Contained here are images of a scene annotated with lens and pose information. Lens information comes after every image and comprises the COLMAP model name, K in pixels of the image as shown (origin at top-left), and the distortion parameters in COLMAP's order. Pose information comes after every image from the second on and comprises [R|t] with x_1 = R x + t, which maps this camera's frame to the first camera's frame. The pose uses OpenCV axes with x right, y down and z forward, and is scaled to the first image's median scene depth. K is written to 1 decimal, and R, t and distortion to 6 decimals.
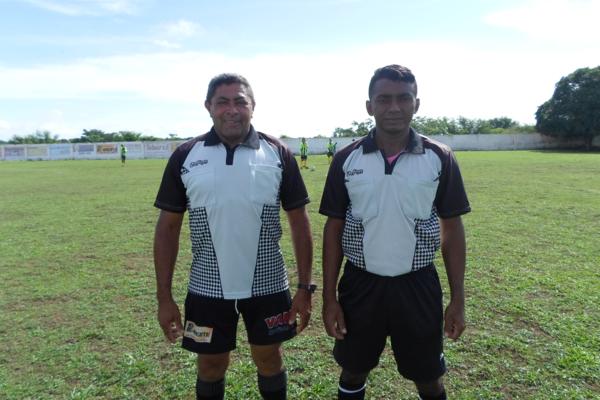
lens RADIAL K [[458.5, 0, 301.8], [0, 458.5, 202.4], [0, 0, 1]] dist [-0.026701, -0.014100]
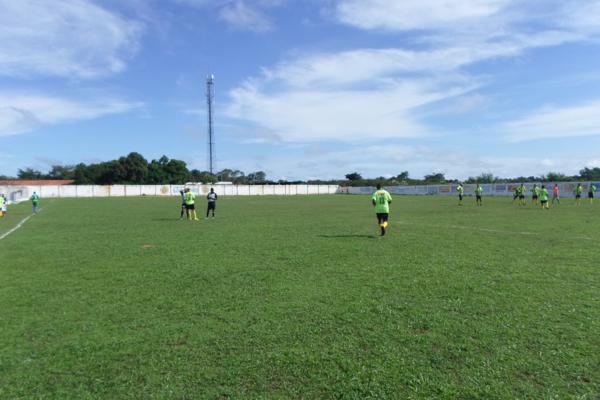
lens RADIAL K [[458.5, 0, 303.4], [0, 458.5, 195.9], [0, 0, 1]] dist [-0.026701, -0.014100]
pose [[0.484972, 0.024090, -0.874198, 0.364382], [-0.105740, 0.993902, -0.031271, 0.001516], [0.868114, 0.107603, 0.484562, -0.084591]]
